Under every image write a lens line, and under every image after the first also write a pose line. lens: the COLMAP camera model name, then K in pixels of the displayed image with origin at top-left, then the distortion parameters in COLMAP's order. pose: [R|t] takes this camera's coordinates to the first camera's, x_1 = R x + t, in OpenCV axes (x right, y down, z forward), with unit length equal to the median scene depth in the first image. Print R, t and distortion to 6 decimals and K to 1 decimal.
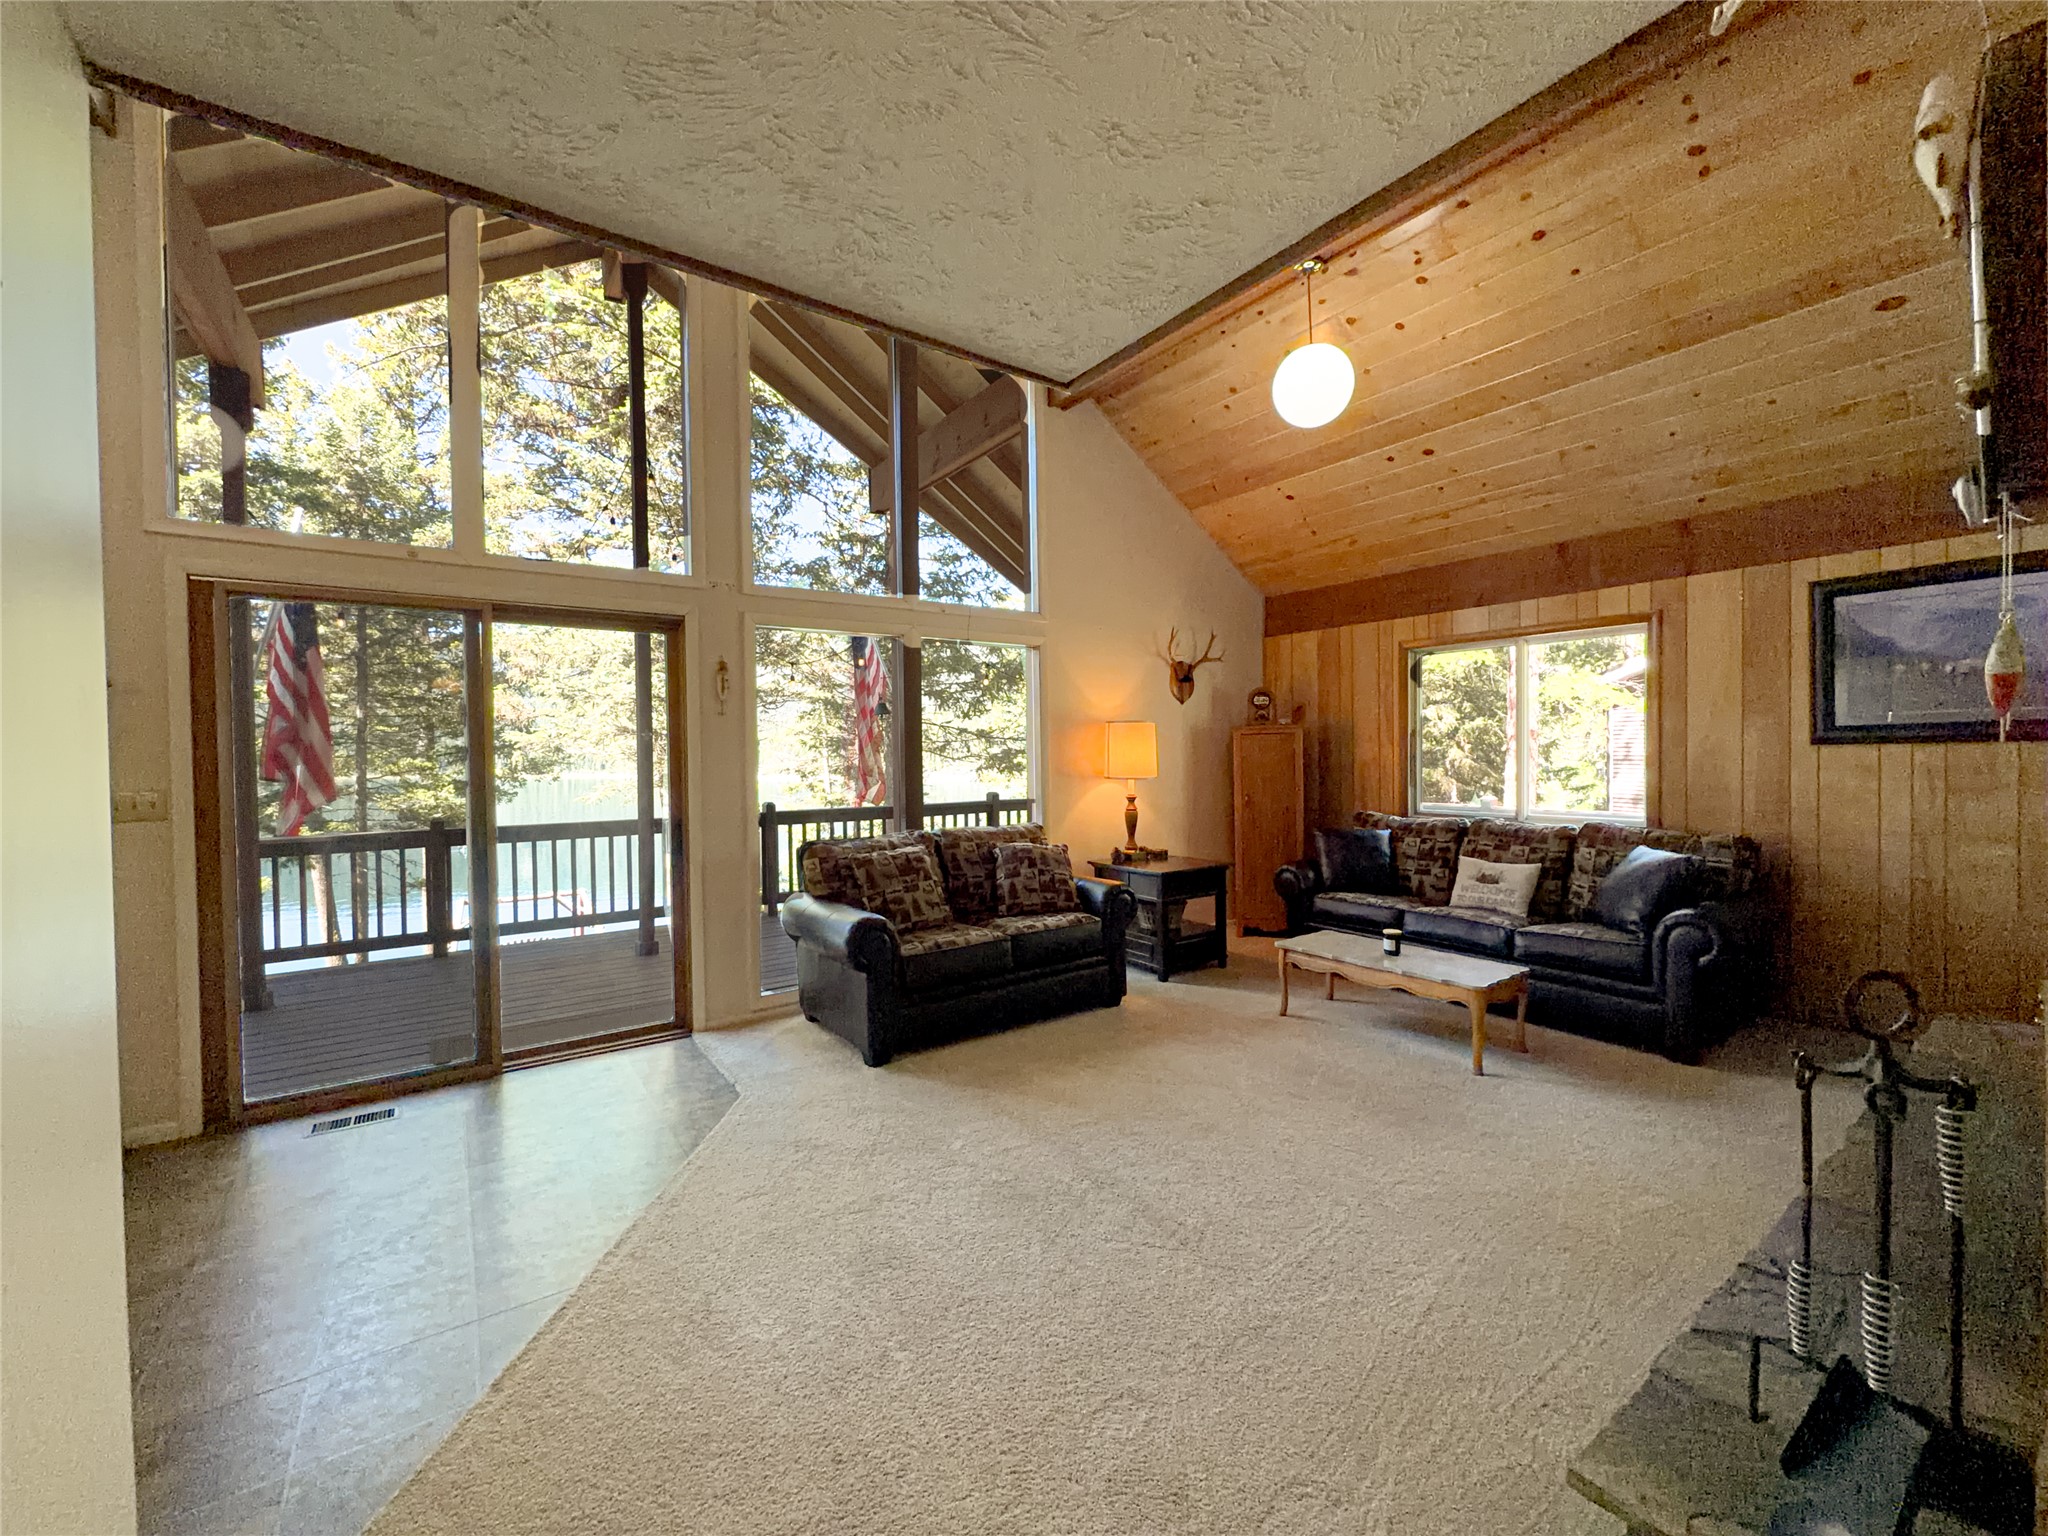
lens RADIAL K [[822.7, 0, 1023.1], [0, 822.7, 770.1], [0, 0, 1]] dist [-0.003525, 0.000886]
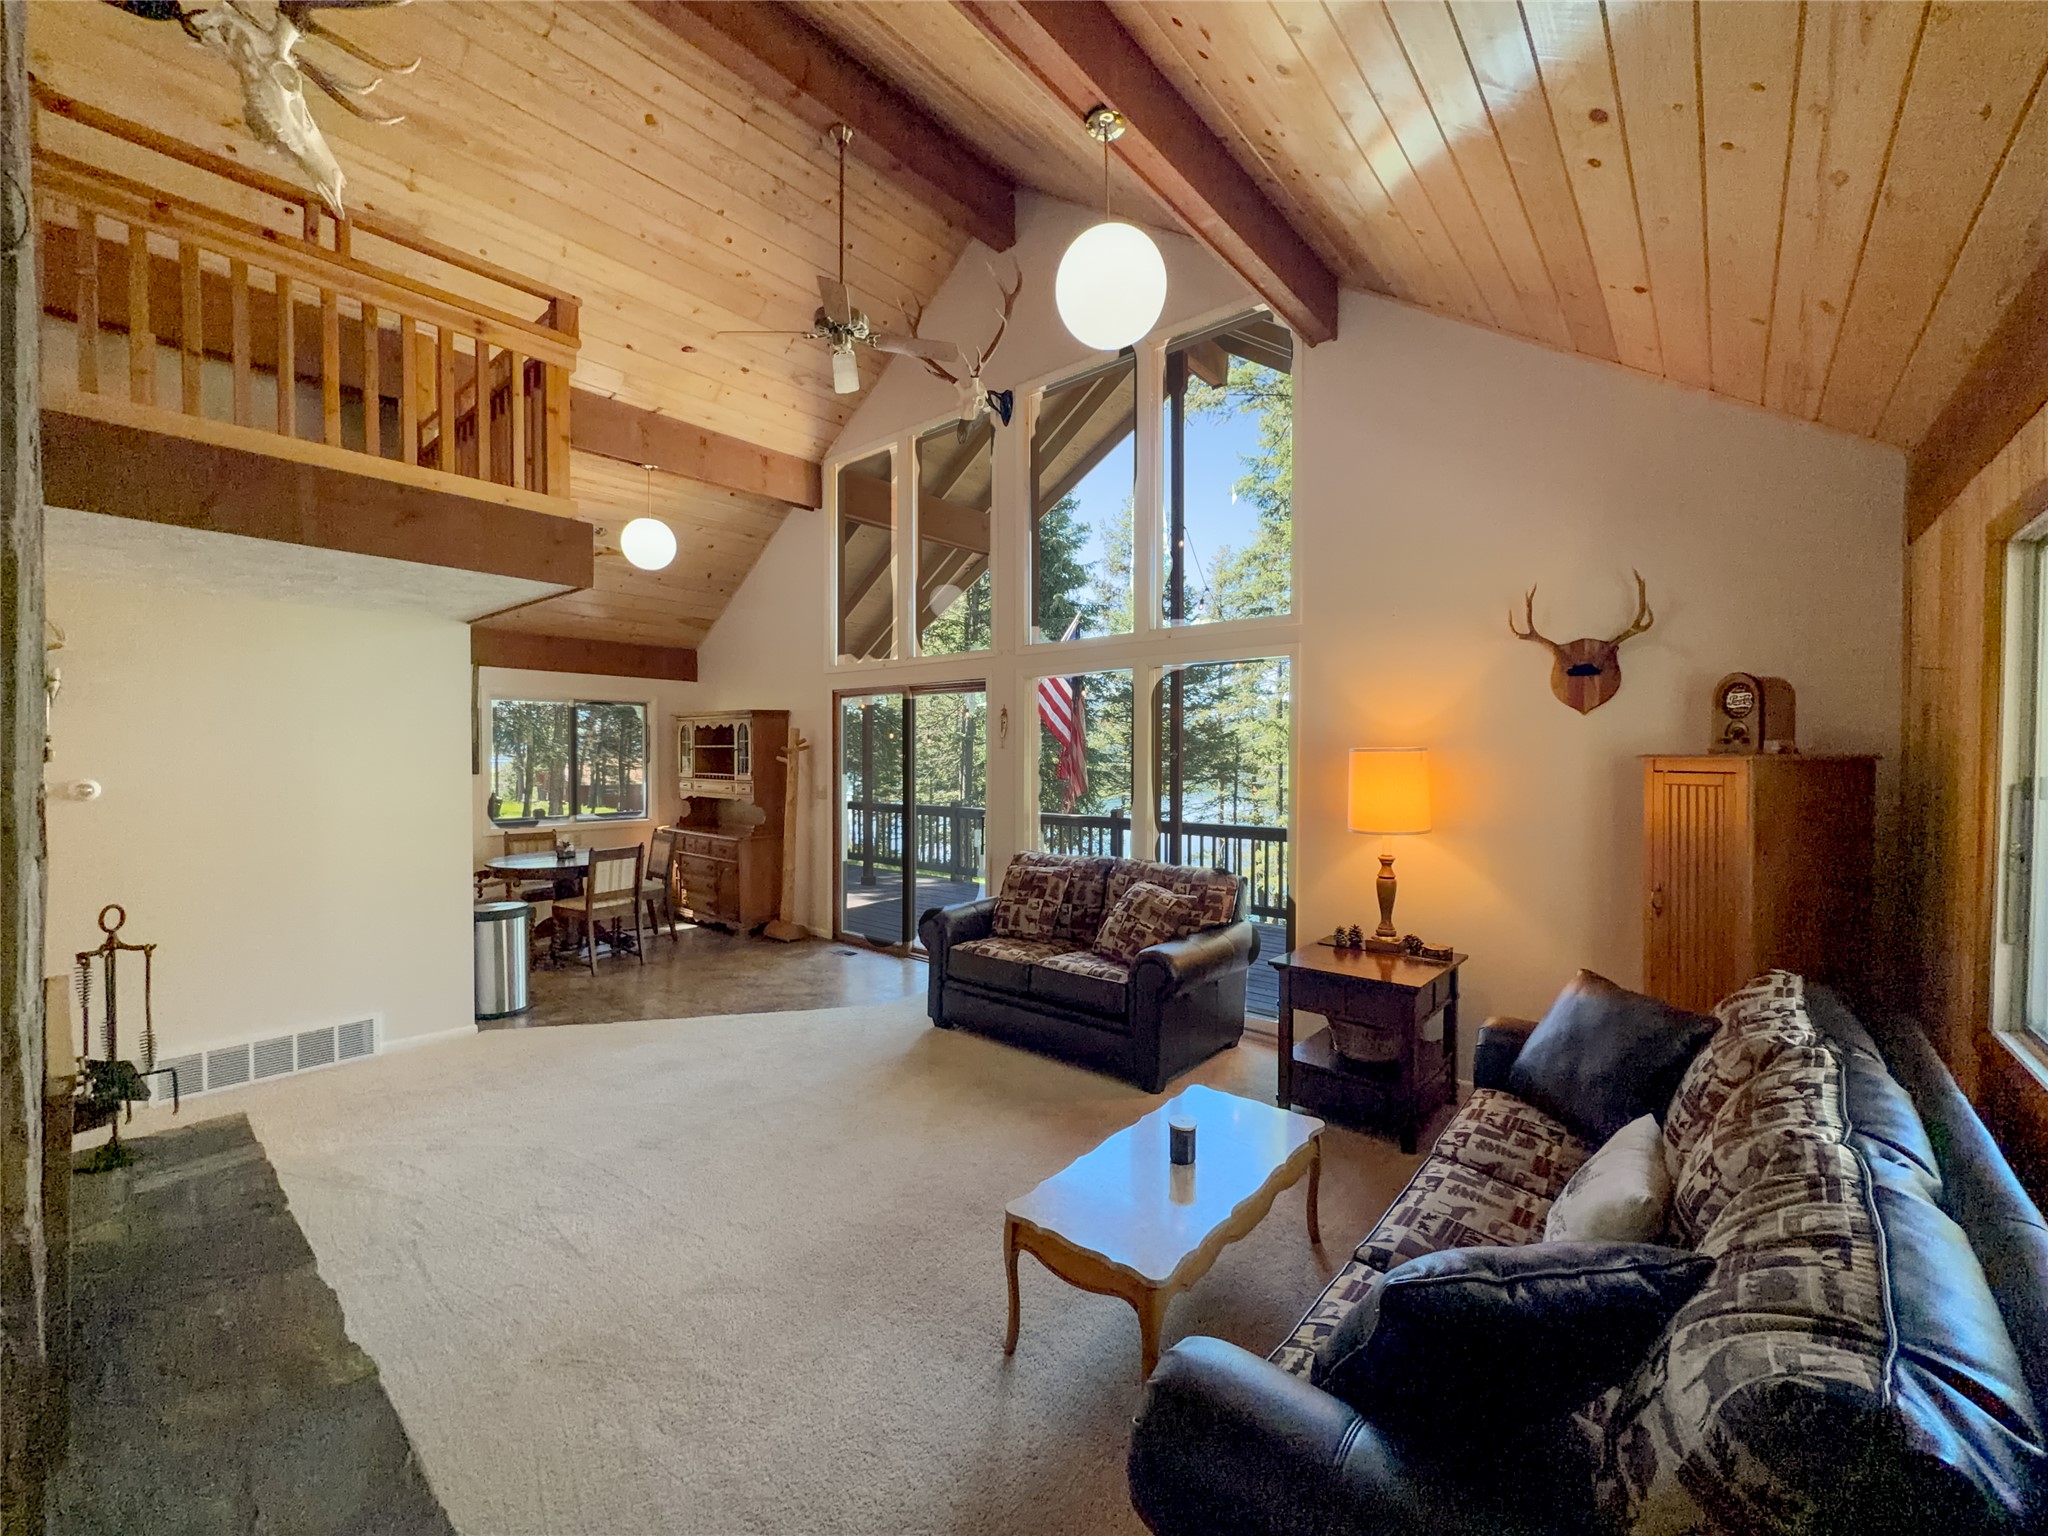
lens RADIAL K [[822.7, 0, 1041.6], [0, 822.7, 763.4], [0, 0, 1]] dist [-0.003525, 0.000886]
pose [[0.257919, 0.025313, -0.965835, 0.894111], [-0.022576, 0.999542, 0.020167, -0.066868], [0.965903, 0.016603, 0.258372, 0.681246]]
